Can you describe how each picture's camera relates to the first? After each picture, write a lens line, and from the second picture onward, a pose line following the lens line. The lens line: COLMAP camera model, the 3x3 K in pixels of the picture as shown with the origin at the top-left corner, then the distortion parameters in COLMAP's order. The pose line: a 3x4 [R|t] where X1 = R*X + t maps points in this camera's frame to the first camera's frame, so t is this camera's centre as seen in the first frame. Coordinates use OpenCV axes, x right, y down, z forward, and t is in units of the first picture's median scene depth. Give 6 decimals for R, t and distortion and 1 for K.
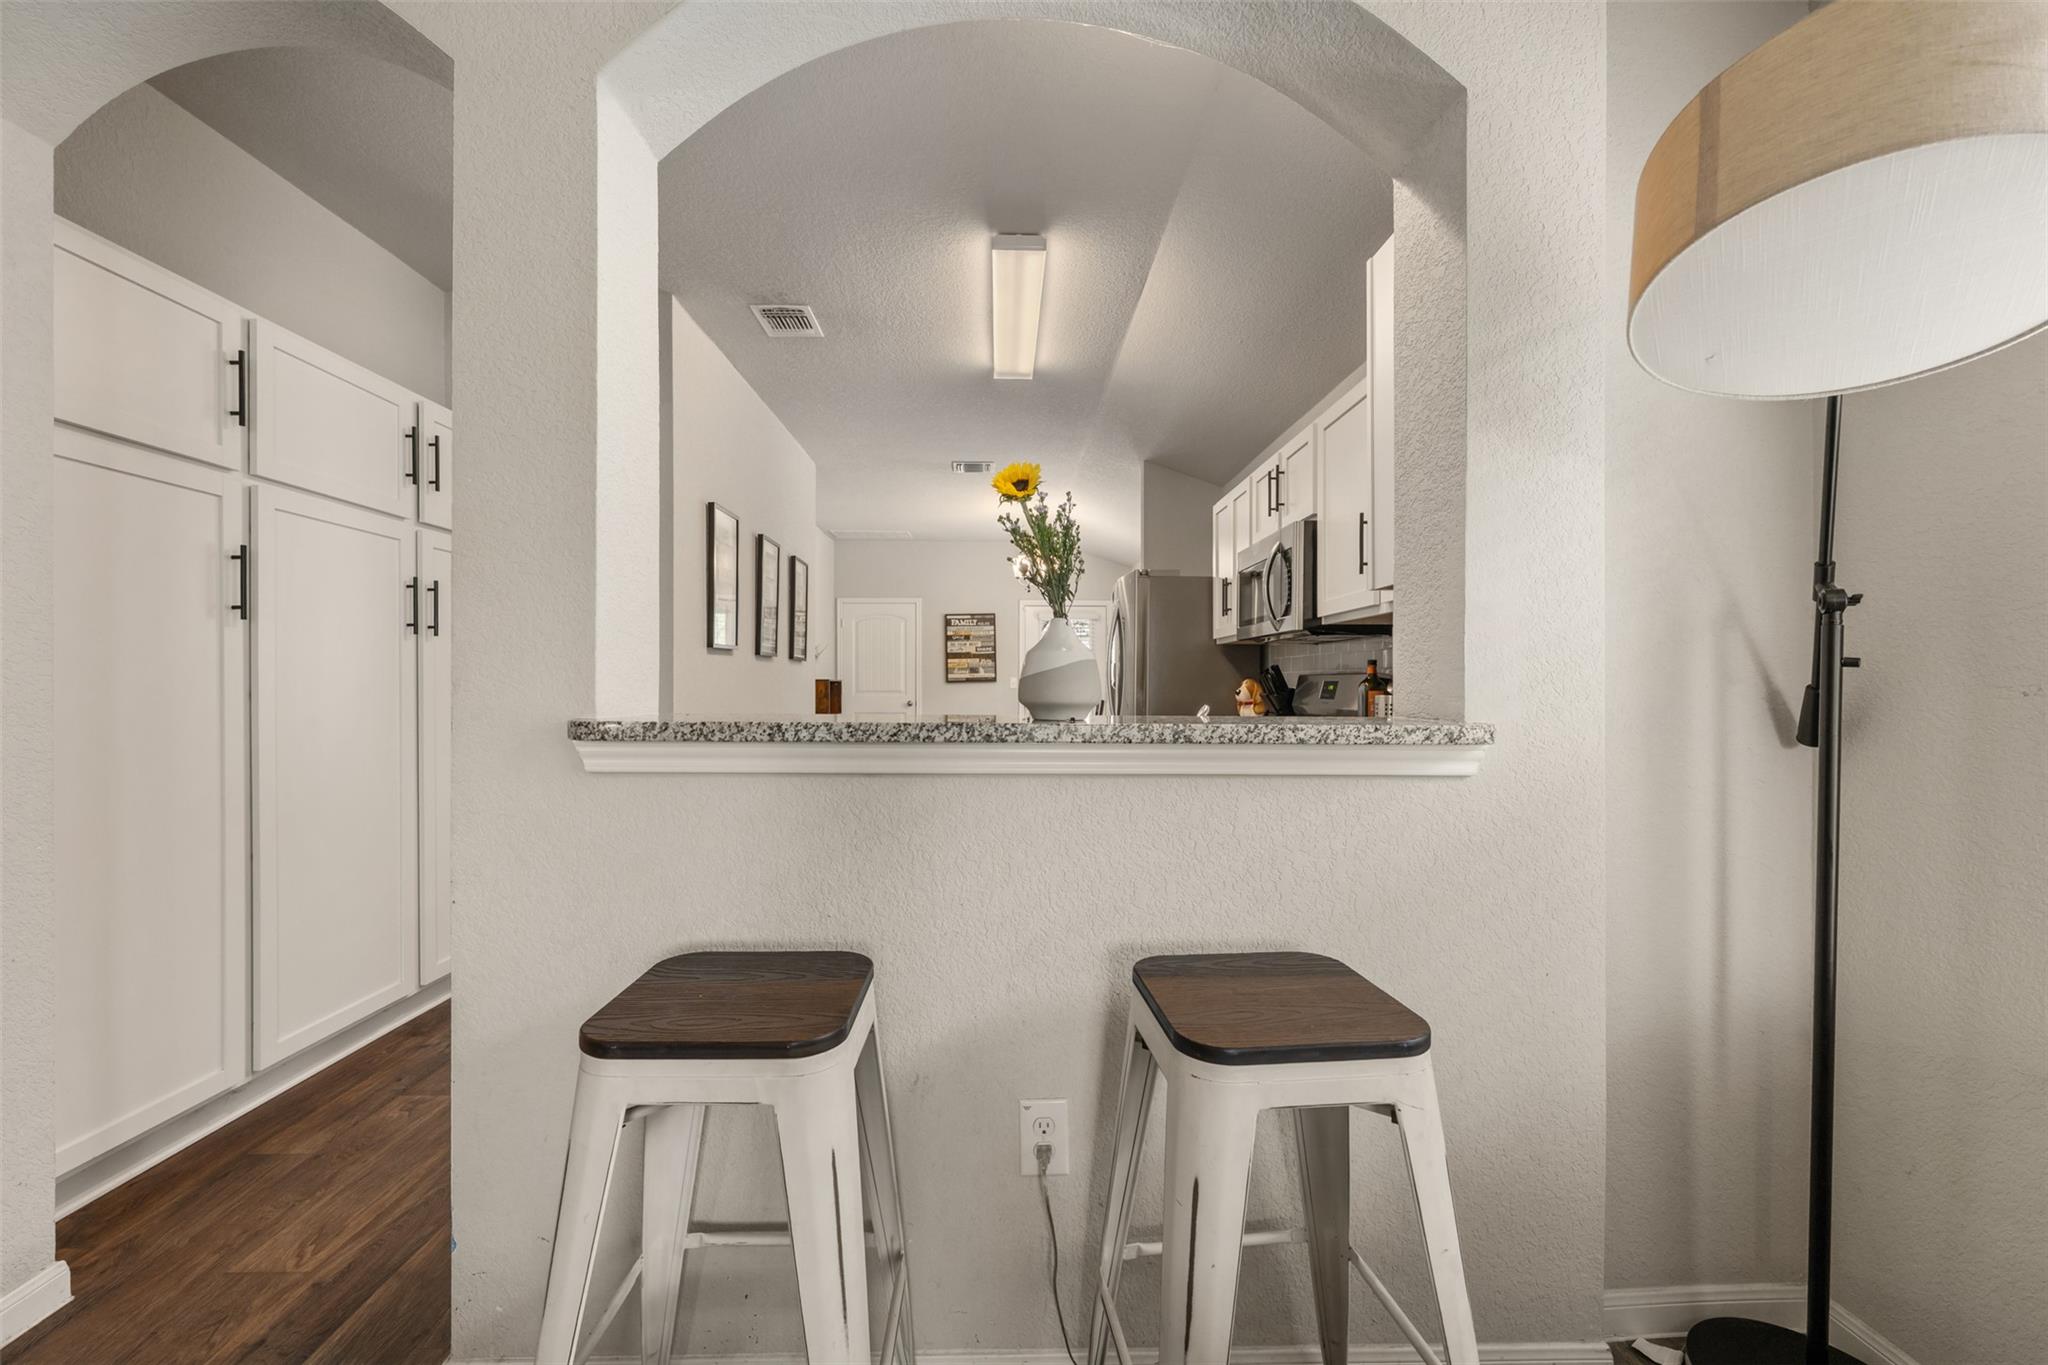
lens RADIAL K [[813.9, 0, 1008.7], [0, 813.9, 688.3], [0, 0, 1]] dist [-0.002491, -0.000958]
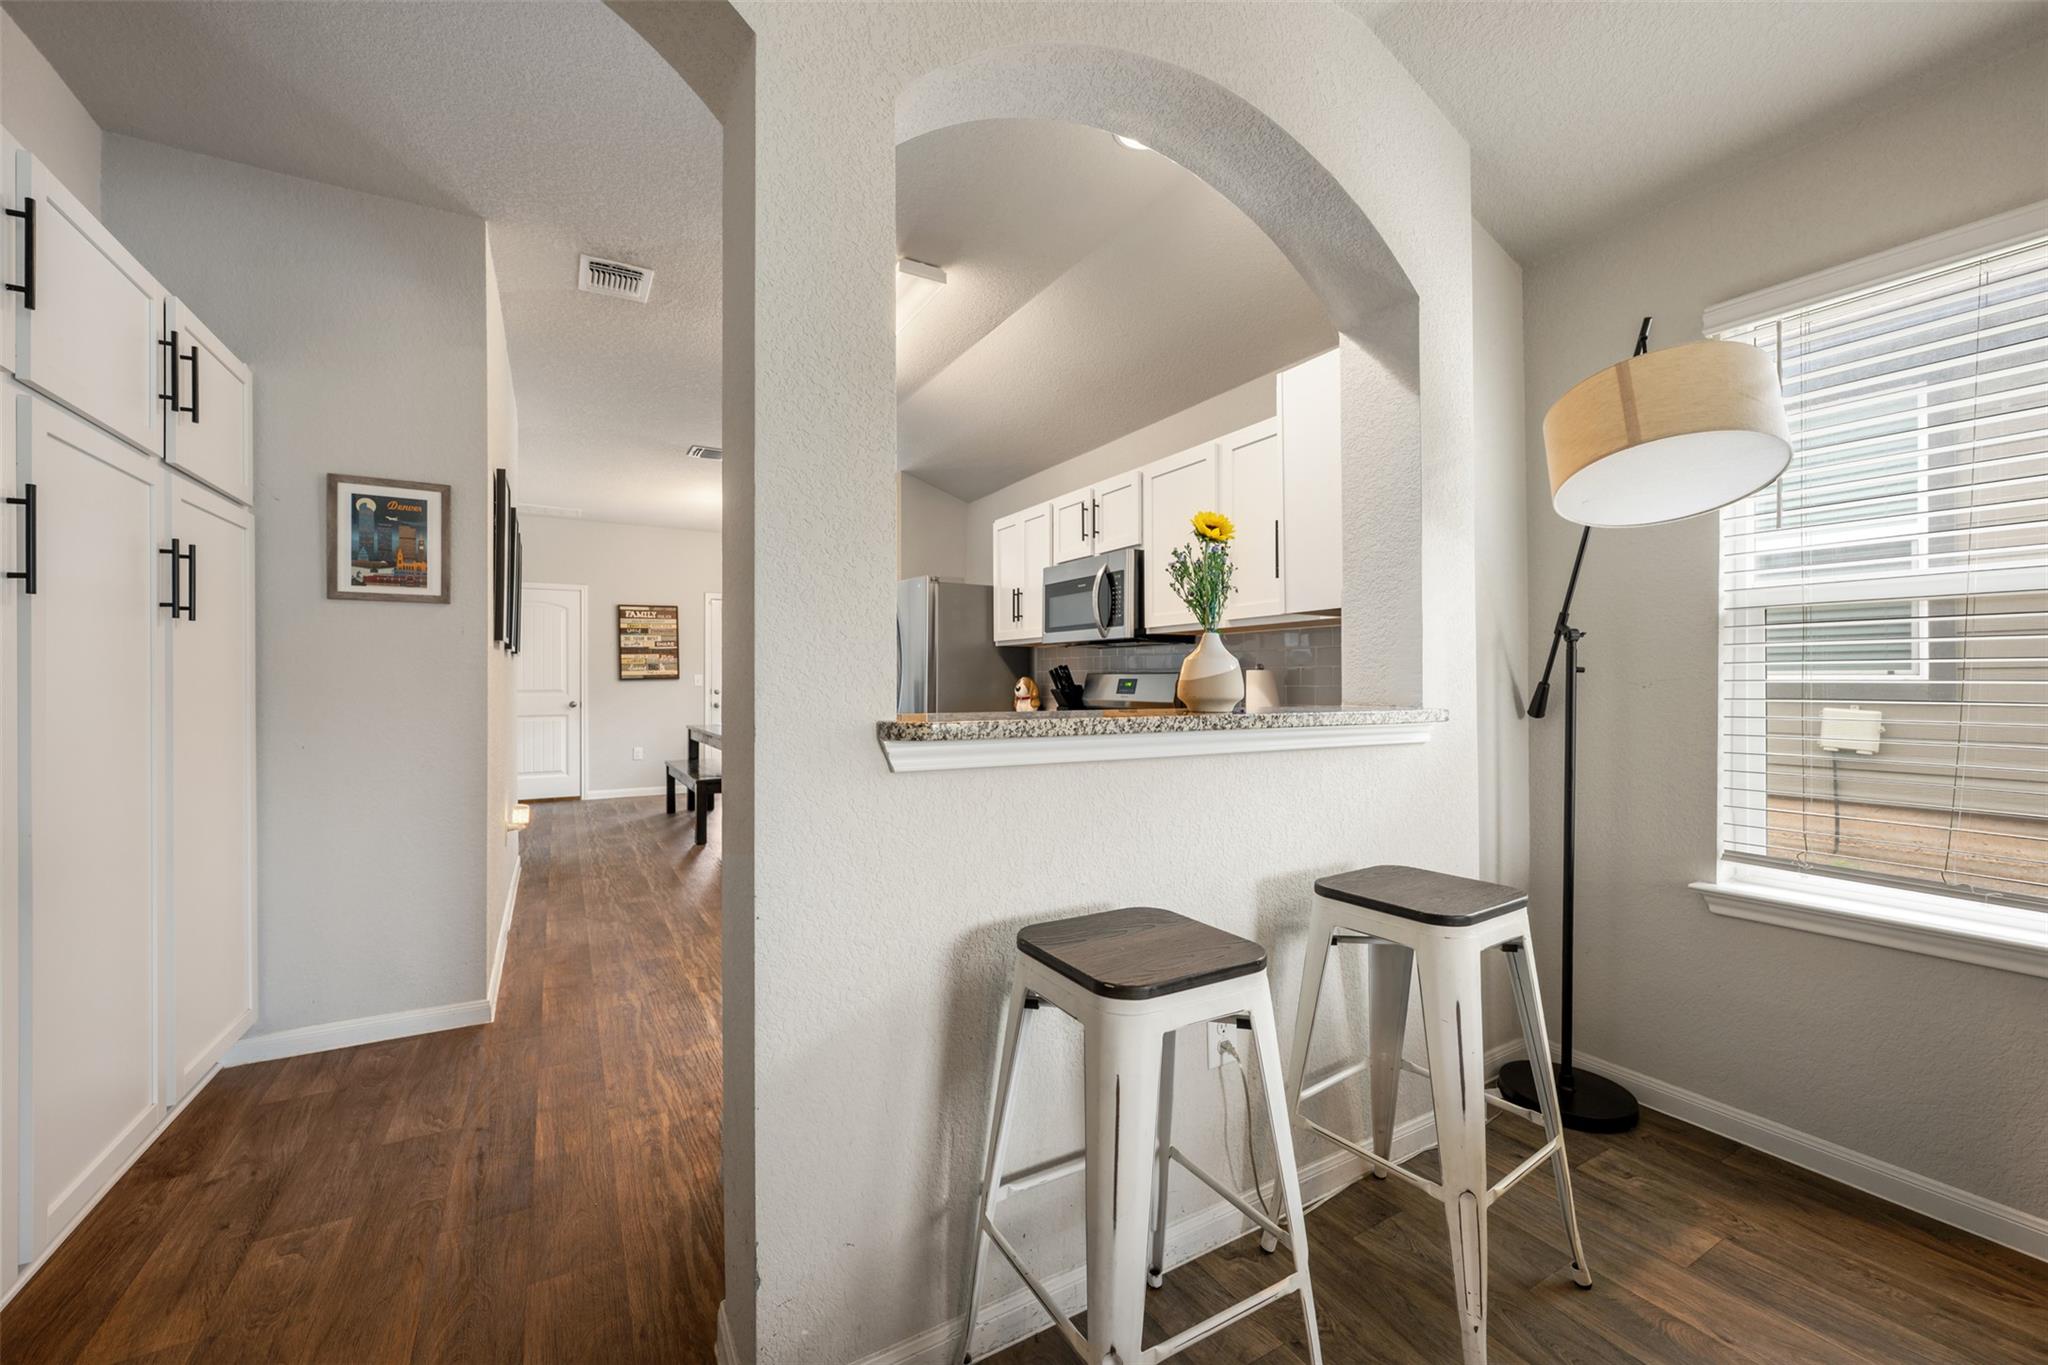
lens RADIAL K [[813.9, 0, 1014.3], [0, 813.9, 676.4], [0, 0, 1]] dist [-0.002491, -0.000958]
pose [[0.878263, -0.000567, 0.478178, -0.302628], [0.005514, 0.999945, -0.008943, -0.002759], [-0.478146, 0.010491, 0.878218, 0.007289]]
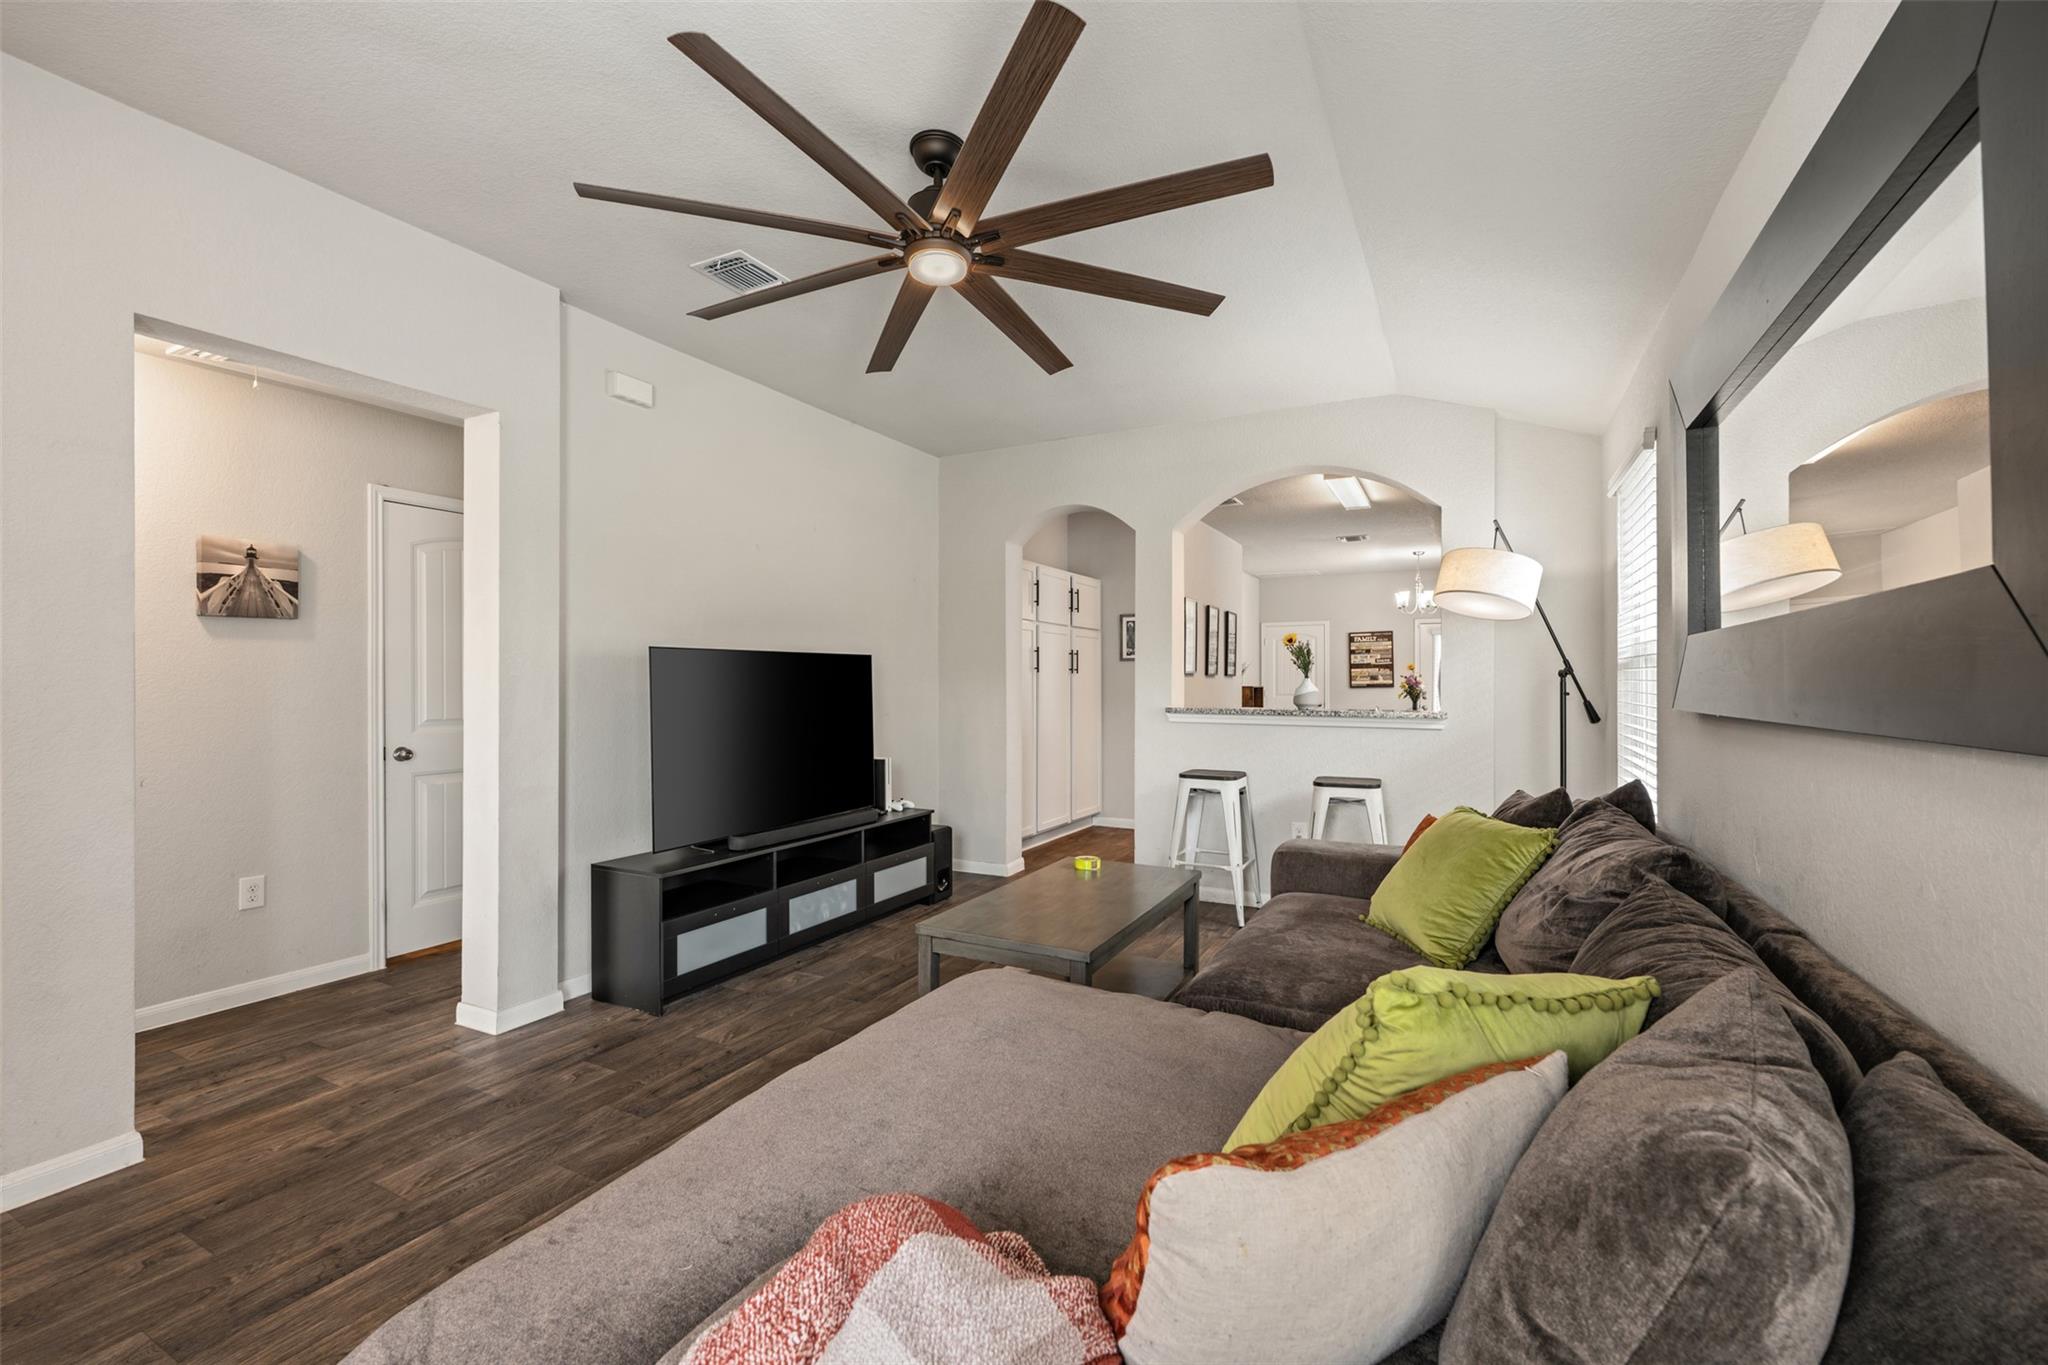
lens RADIAL K [[882.7, 0, 1055.4], [0, 882.7, 685.3], [0, 0, 1]] dist [0.000545, -0.000642]
pose [[0.900123, -0.006047, -0.435594, 0.253440], [0.004068, 0.999977, -0.005475, -0.014348], [0.435617, 0.003156, 0.900127, -0.964104]]
